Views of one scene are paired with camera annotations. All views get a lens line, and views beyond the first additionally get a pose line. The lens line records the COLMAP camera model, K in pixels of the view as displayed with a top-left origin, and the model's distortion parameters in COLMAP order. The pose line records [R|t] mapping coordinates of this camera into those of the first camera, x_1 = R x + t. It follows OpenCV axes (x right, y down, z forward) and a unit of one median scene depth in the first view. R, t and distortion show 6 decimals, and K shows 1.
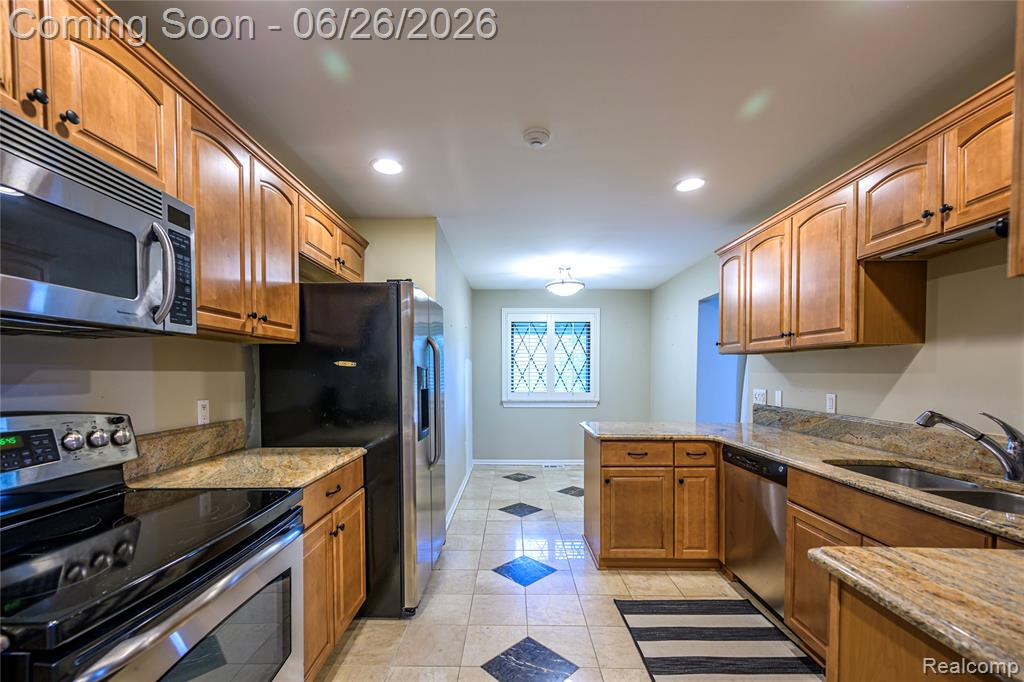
lens RADIAL K [[416.8, 0, 509.3], [0, 416.8, 382.9], [0, 0, 1]] dist [0.000231, 0.000064]
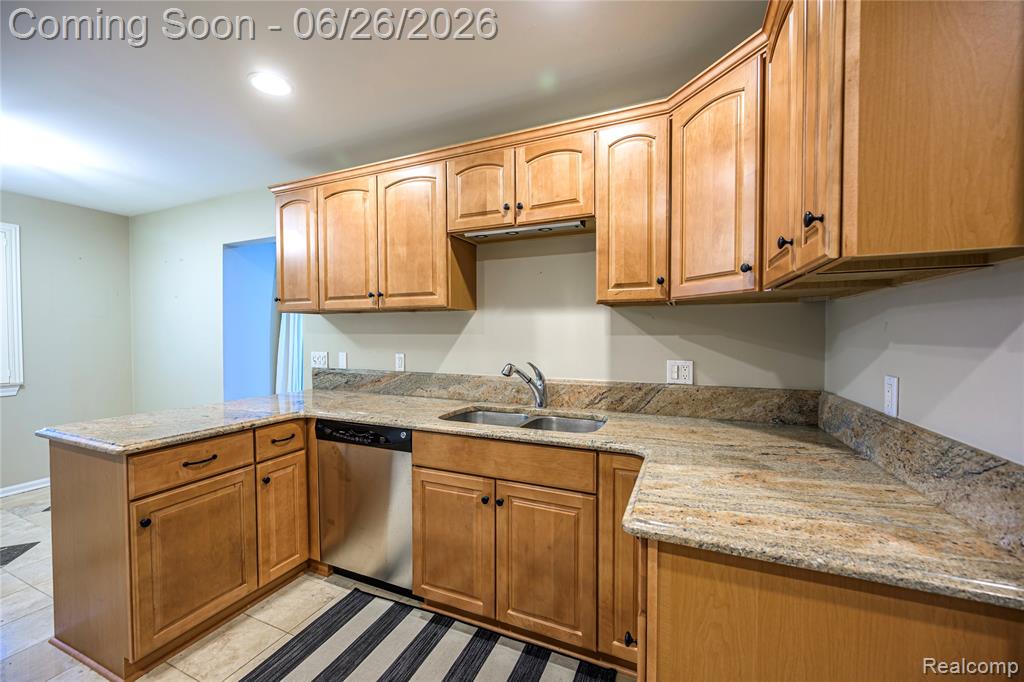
lens RADIAL K [[403.1, 0, 507.7], [0, 403.1, 342.1], [0, 0, 1]] dist [-0.000713, 0.000045]
pose [[0.397171, -0.021427, 0.917494, -0.069910], [0.025884, 0.999591, 0.012139, -0.007754], [-0.917379, 0.018927, 0.397564, 0.311963]]
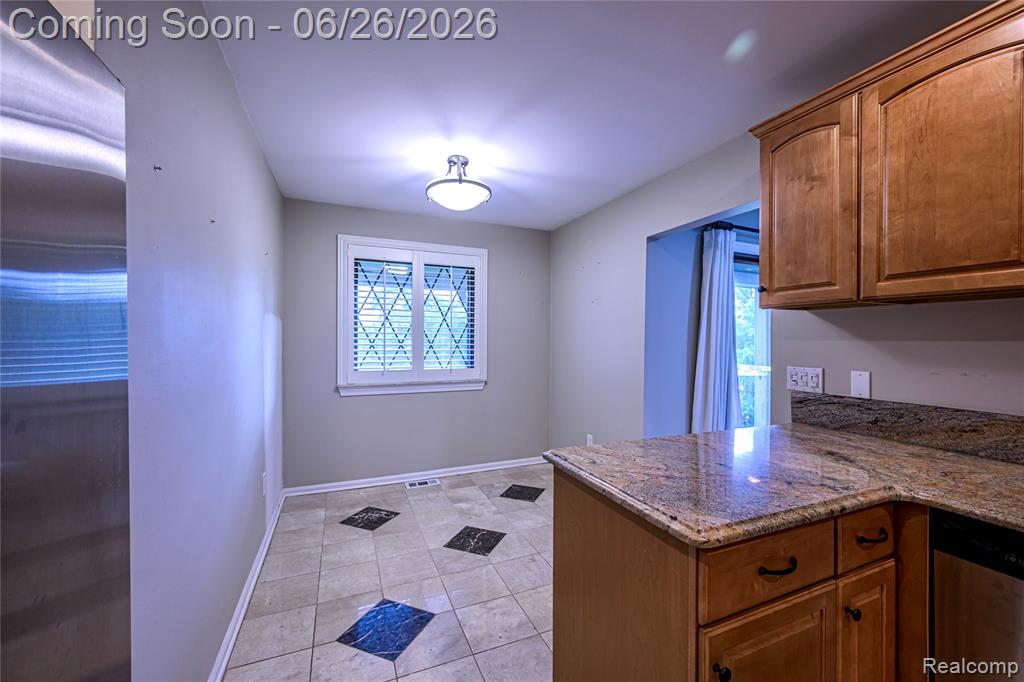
lens RADIAL K [[403.1, 0, 507.7], [0, 403.1, 342.1], [0, 0, 1]] dist [-0.000713, 0.000045]
pose [[0.920439, 0.001407, 0.390883, -0.040186], [0.006522, 0.999799, -0.018957, -0.016626], [-0.390831, 0.019998, 0.920245, 0.762127]]
